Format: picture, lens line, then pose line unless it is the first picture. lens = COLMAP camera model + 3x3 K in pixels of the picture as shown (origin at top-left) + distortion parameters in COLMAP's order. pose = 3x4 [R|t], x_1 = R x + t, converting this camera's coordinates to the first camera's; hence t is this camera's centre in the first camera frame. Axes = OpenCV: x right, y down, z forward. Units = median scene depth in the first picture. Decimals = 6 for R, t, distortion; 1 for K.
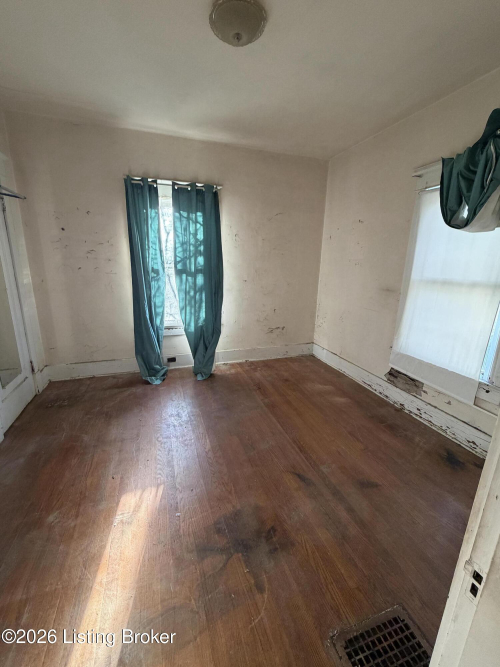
lens RADIAL K [[272.5, 0, 250.6], [0, 272.5, 328.7], [0, 0, 1]] dist [-0.002150, -0.000066]
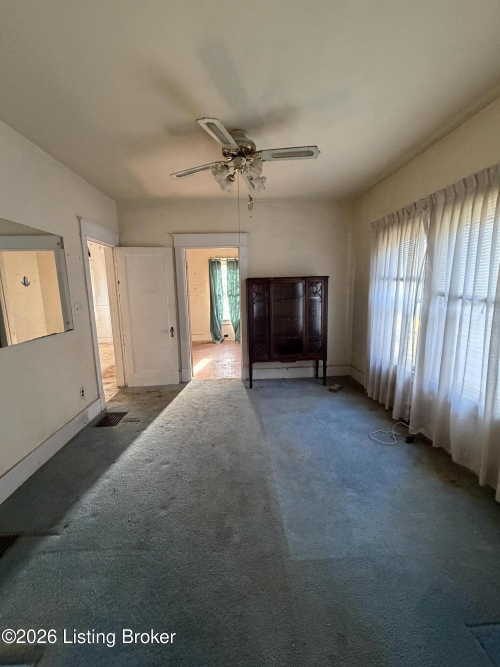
lens RADIAL K [[272.5, 0, 251.1], [0, 272.5, 334.9], [0, 0, 1]] dist [-0.002150, -0.000066]
pose [[0.957195, 0.007449, -0.289347, 0.579121], [-0.028239, 0.997303, -0.067742, 0.271248], [0.288062, 0.073013, 0.954824, -1.109611]]
